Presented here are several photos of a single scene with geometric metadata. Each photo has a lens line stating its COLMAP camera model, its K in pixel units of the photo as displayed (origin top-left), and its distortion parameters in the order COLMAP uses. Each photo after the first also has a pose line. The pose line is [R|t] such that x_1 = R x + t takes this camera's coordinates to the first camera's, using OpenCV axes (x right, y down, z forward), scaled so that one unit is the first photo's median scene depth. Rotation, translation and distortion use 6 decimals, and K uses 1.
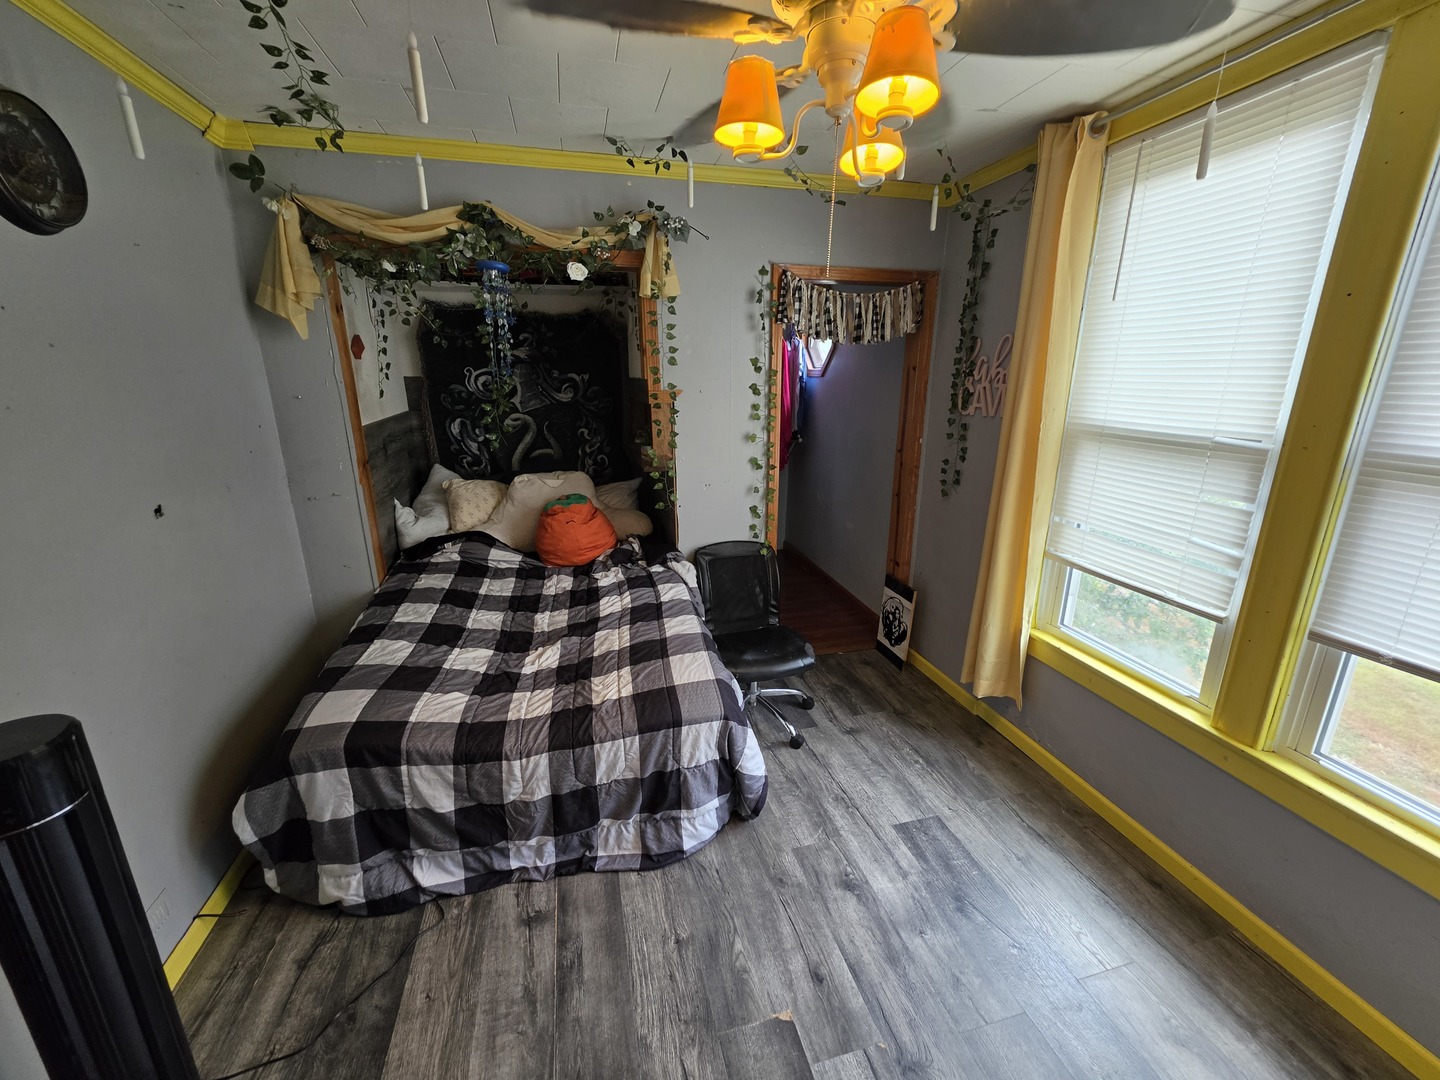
lens RADIAL K [[575.1, 0, 720.0], [0, 575.1, 540.0], [0, 0, 1]] dist [-0.002243, -0.000036]
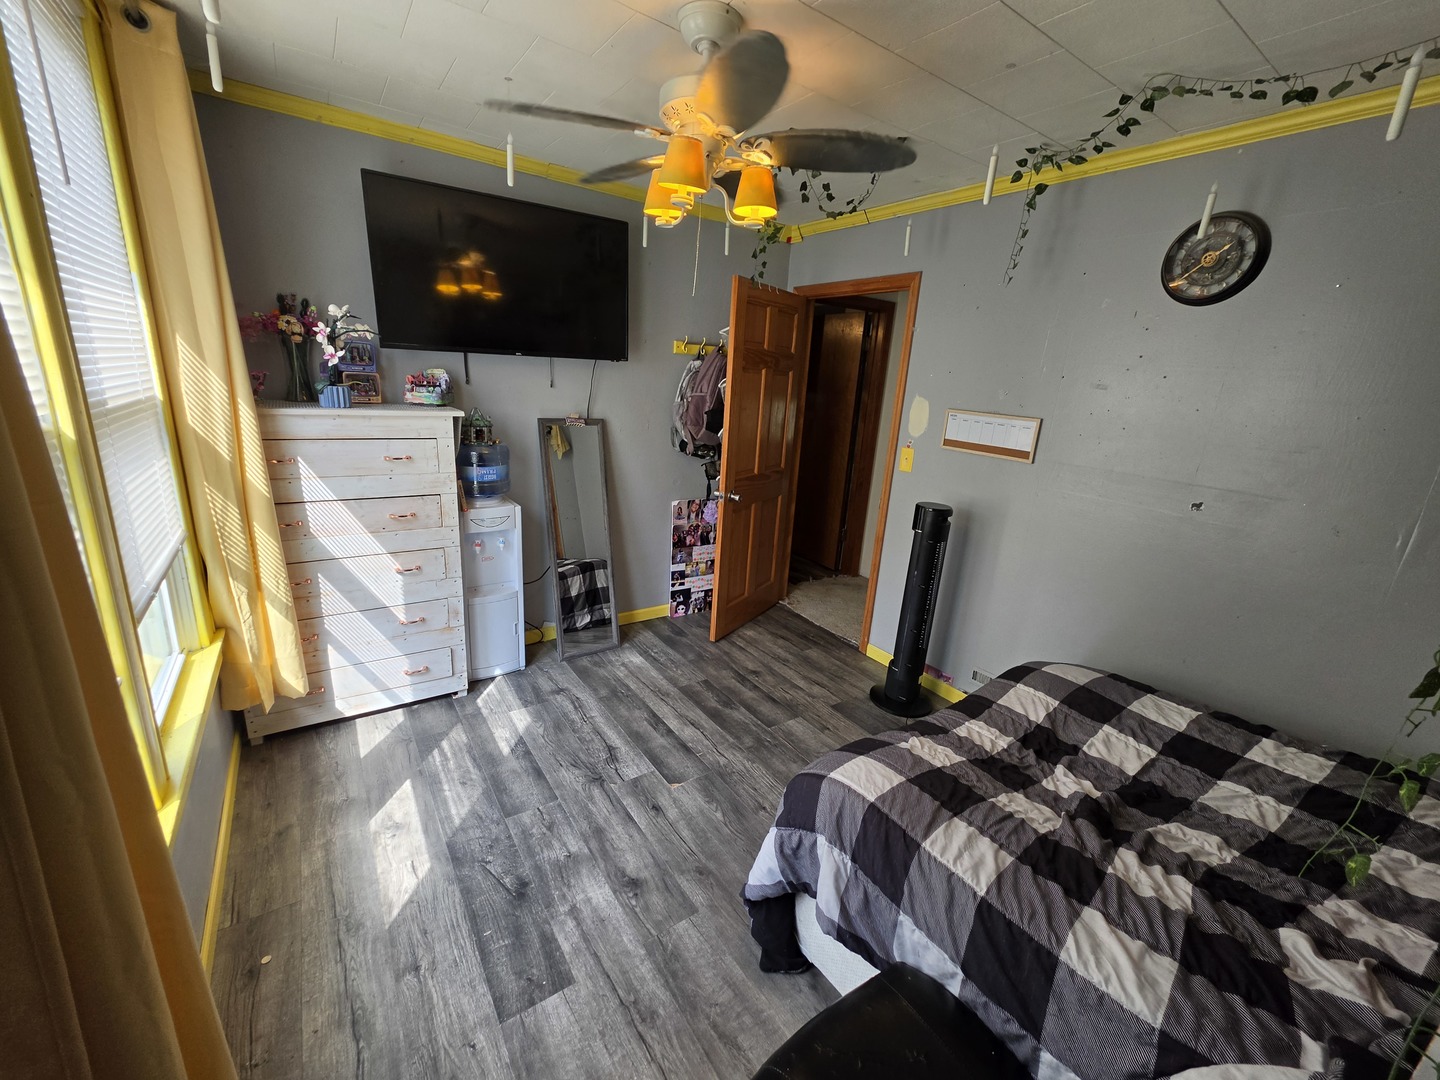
lens RADIAL K [[575.1, 0, 720.0], [0, 575.1, 540.0], [0, 0, 1]] dist [-0.002243, -0.000036]
pose [[-0.934561, 0.037051, -0.353869, 0.403117], [-0.162253, 0.840754, 0.516534, -0.409583], [0.316655, 0.540149, -0.779724, 1.464309]]
